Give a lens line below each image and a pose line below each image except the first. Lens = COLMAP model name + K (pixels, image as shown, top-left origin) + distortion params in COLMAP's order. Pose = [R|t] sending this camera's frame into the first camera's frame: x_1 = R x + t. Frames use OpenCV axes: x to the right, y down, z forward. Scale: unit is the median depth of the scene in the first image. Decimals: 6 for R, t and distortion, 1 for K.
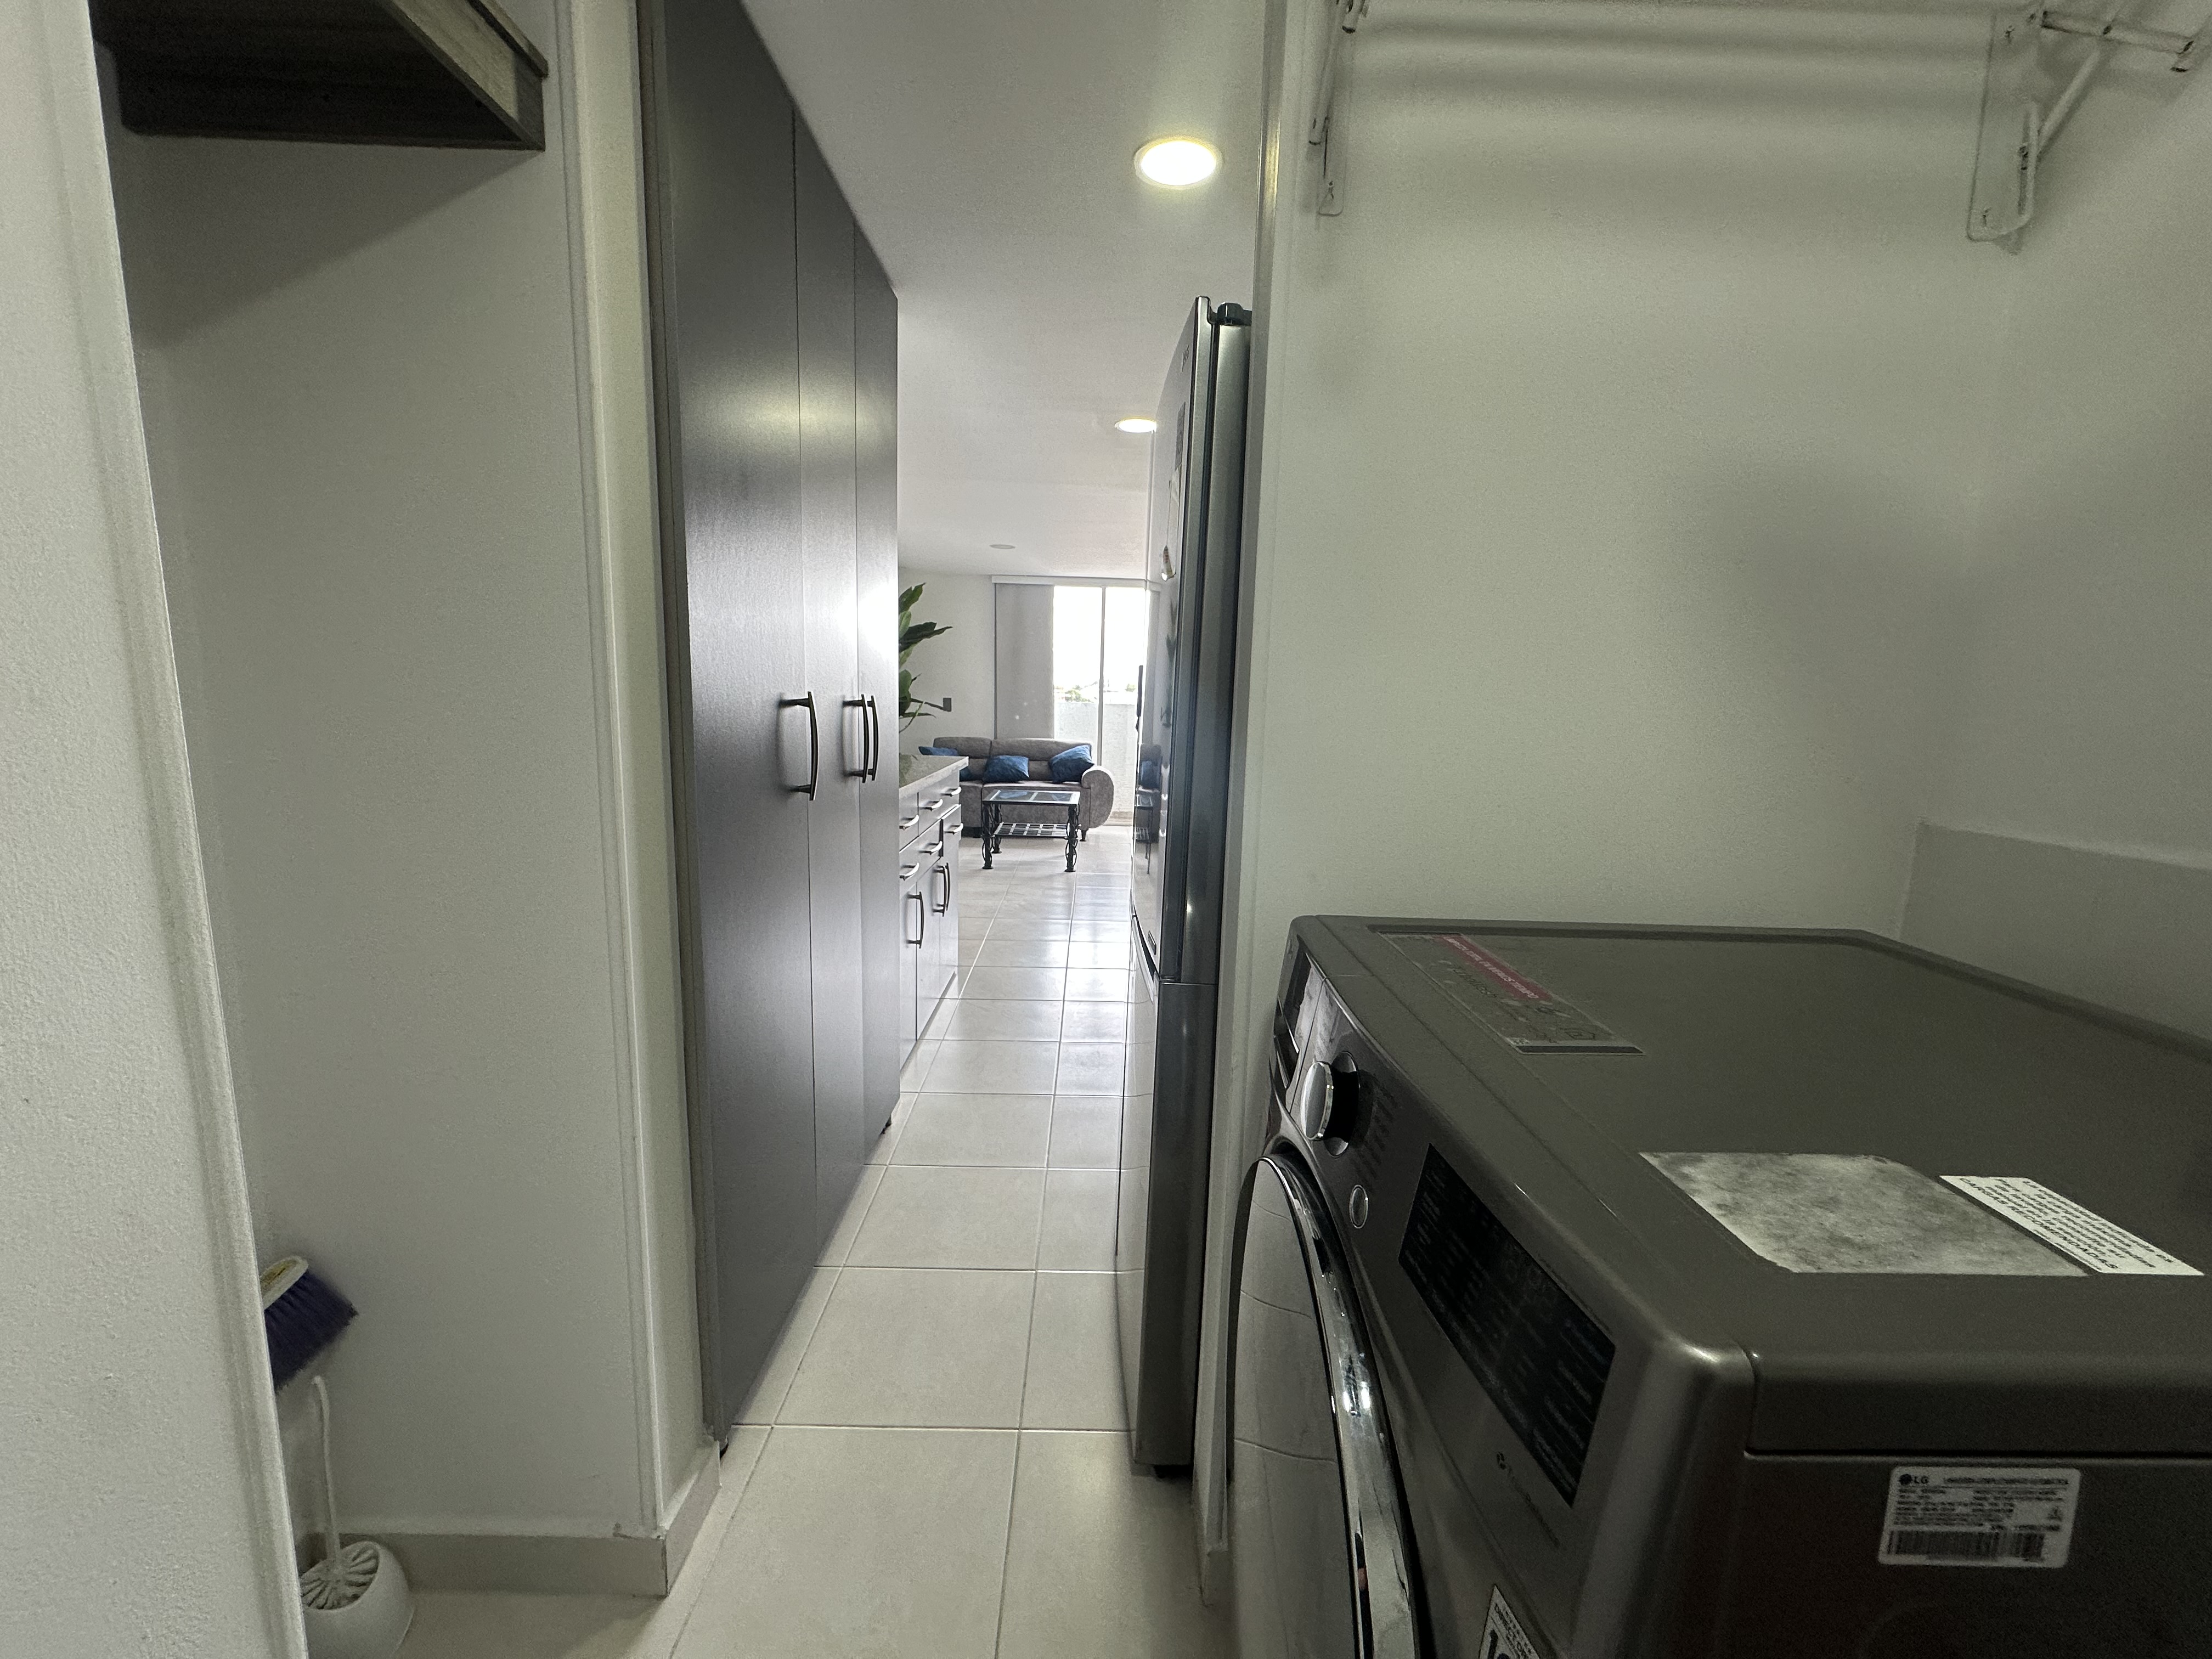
lens RADIAL K [[880.1, 0, 1106.0], [0, 880.1, 829.5], [0, 0, 1]] dist [-0.007852, 0.002844]
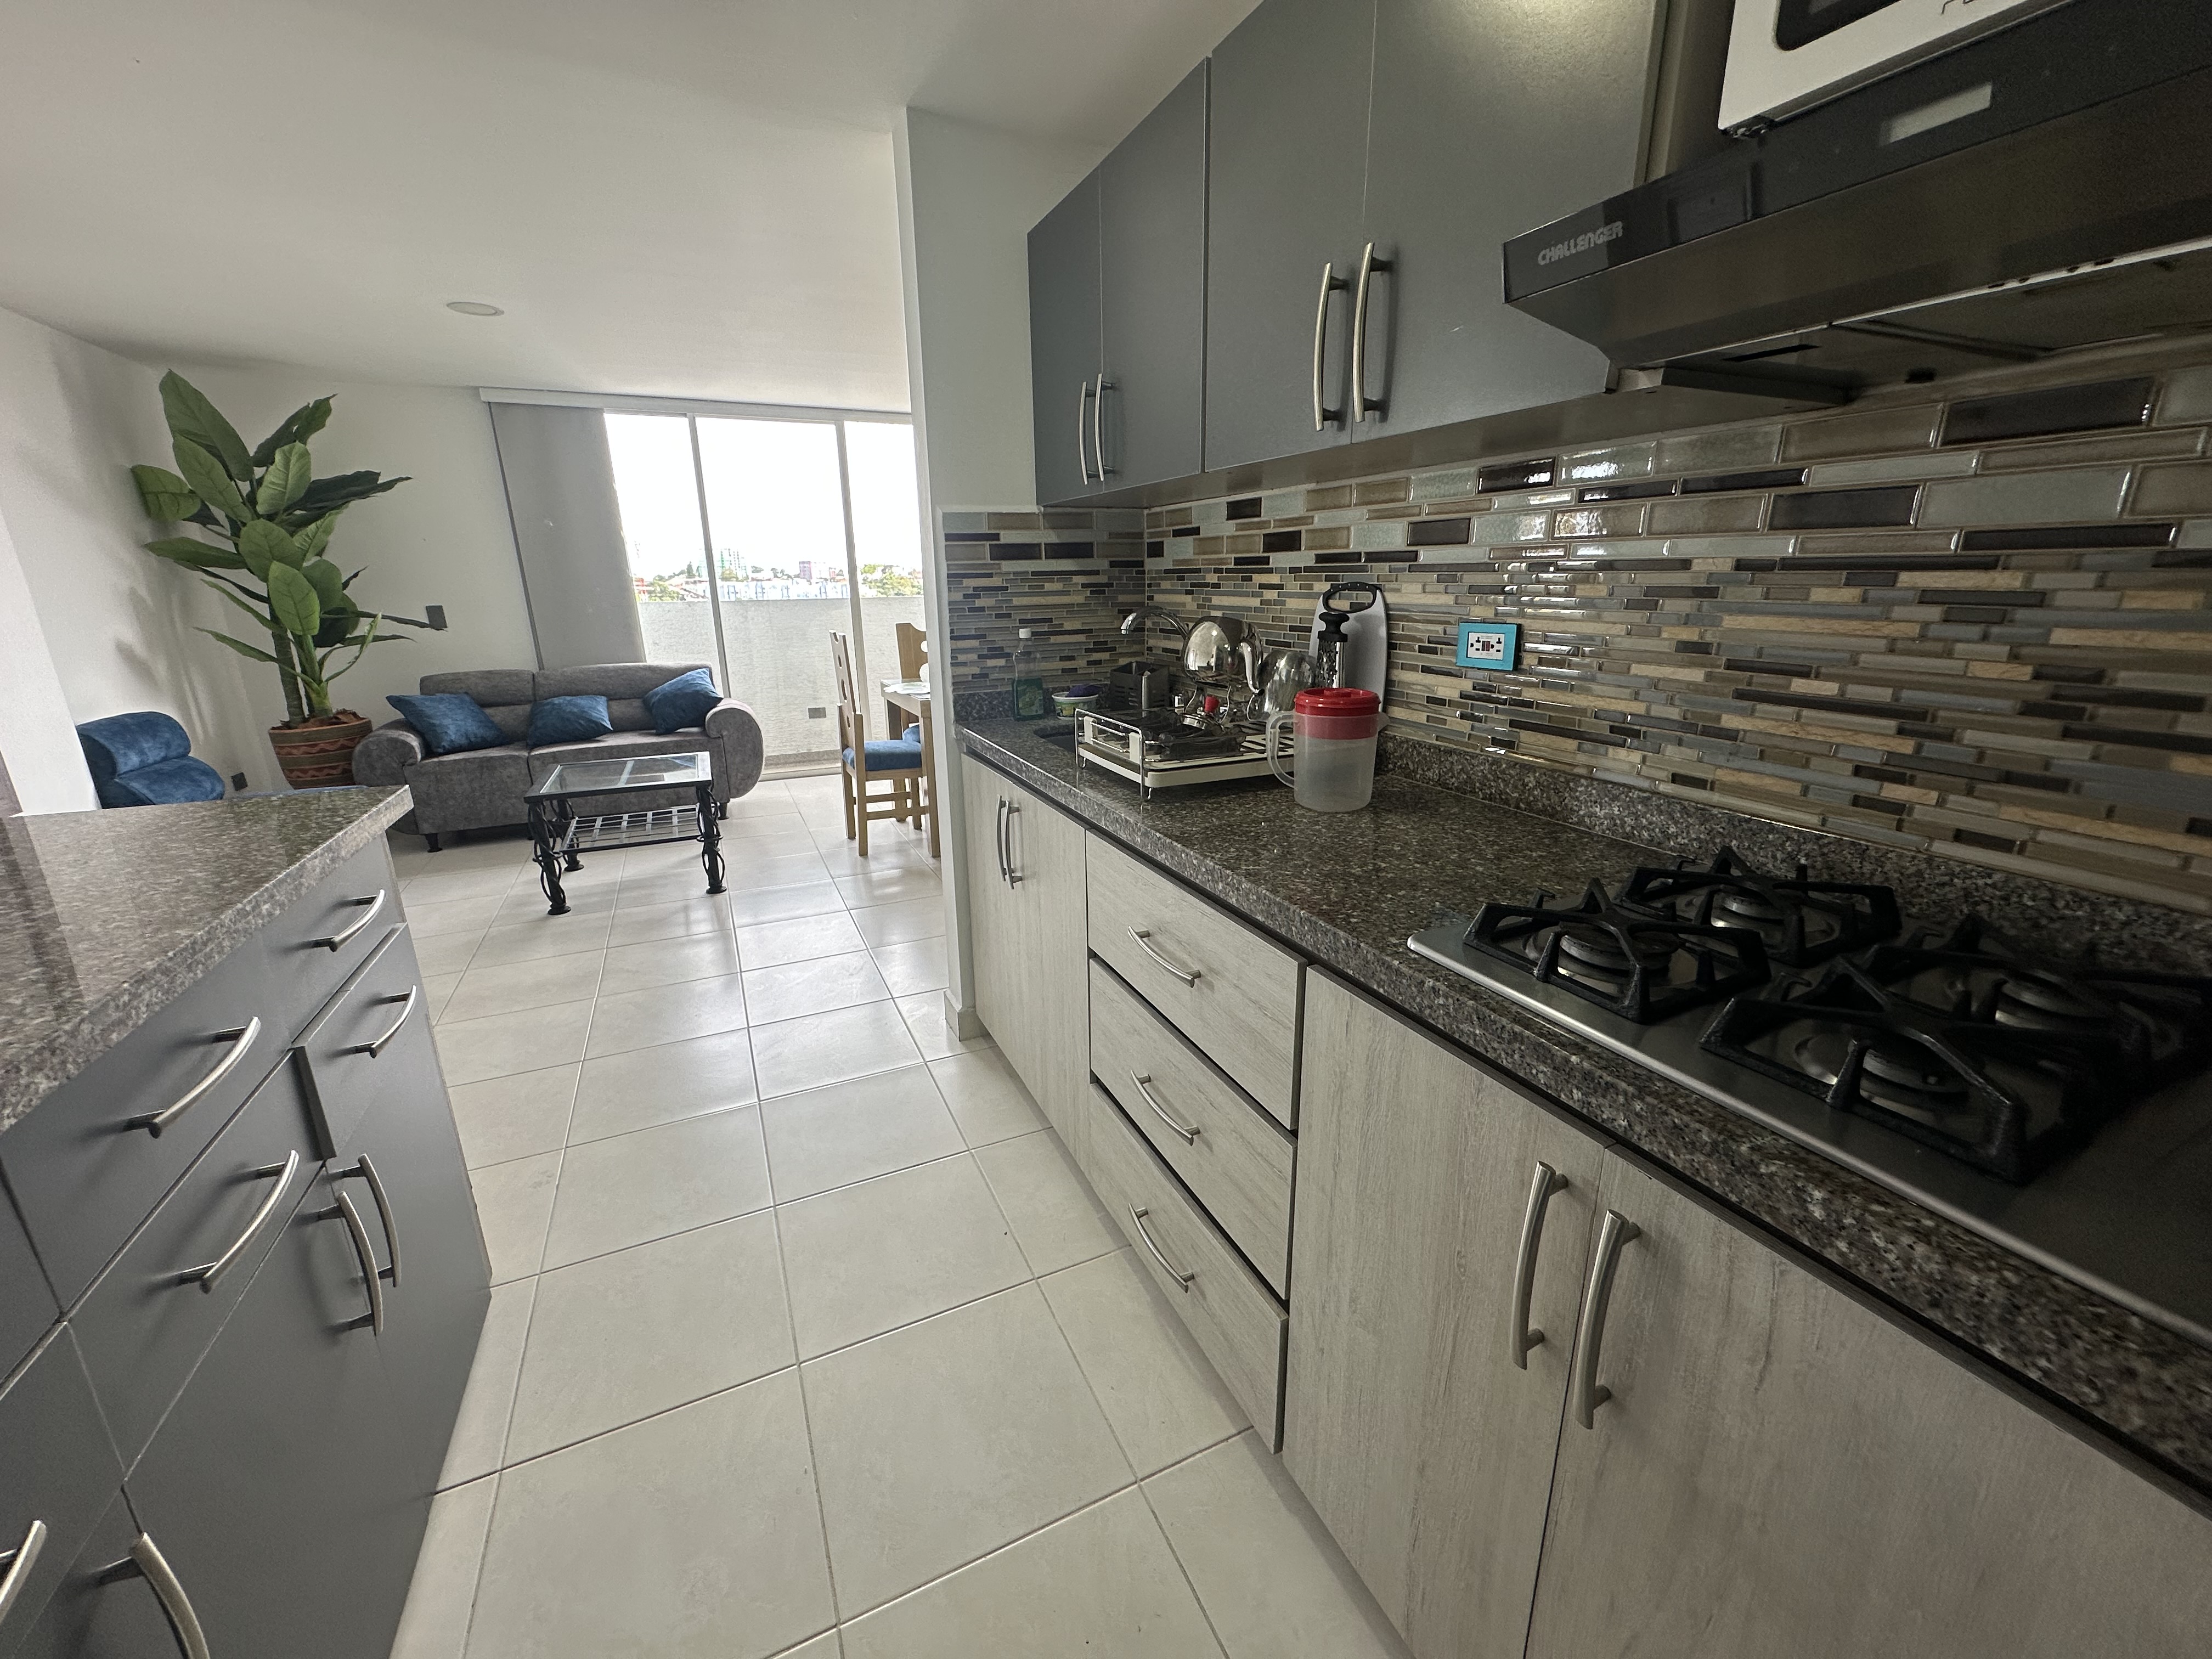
lens RADIAL K [[880.1, 0, 1106.0], [0, 880.1, 829.5], [0, 0, 1]] dist [-0.007852, 0.002844]
pose [[0.911641, -0.148146, 0.383358, -0.017381], [0.097908, 0.984203, 0.147510, -0.046253], [-0.399155, -0.096942, 0.911744, 0.279262]]
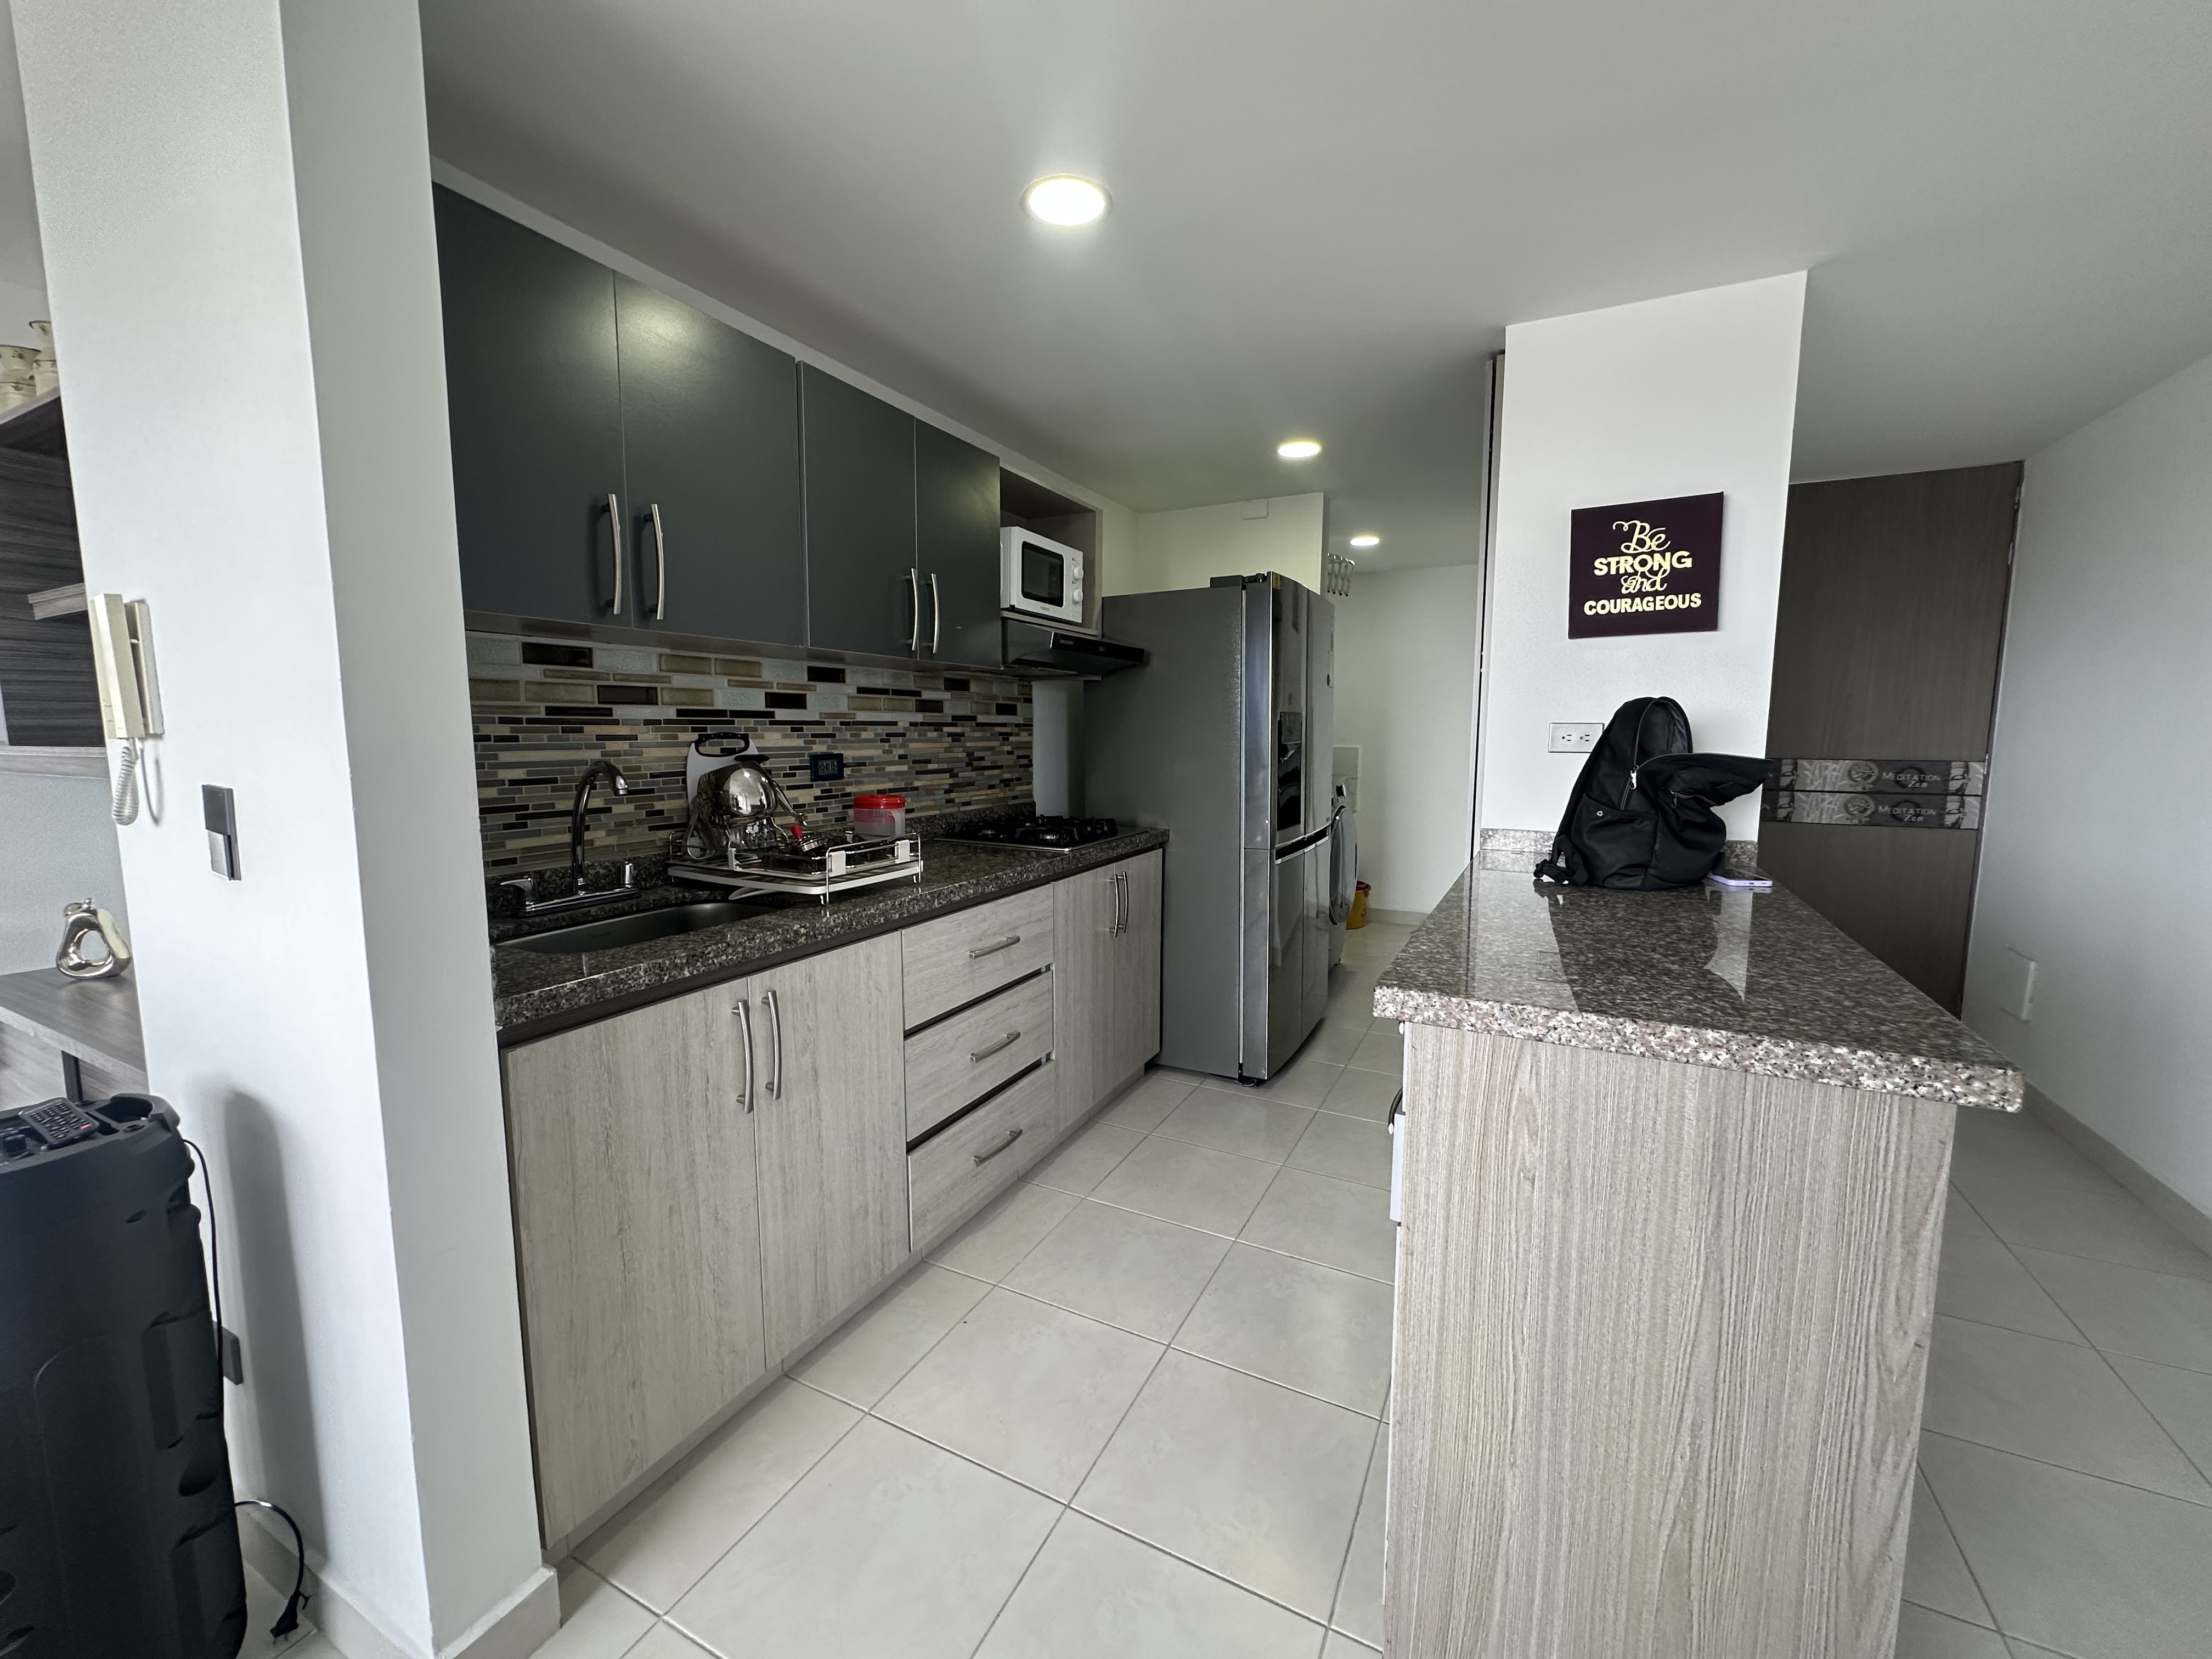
lens RADIAL K [[880.1, 0, 1106.0], [0, 880.1, 829.5], [0, 0, 1]] dist [-0.007852, 0.002844]
pose [[-0.885874, -0.080908, 0.456817, -0.105076], [0.048031, 0.963389, 0.263771, -0.106708], [-0.461433, 0.255609, -0.849555, 0.649807]]
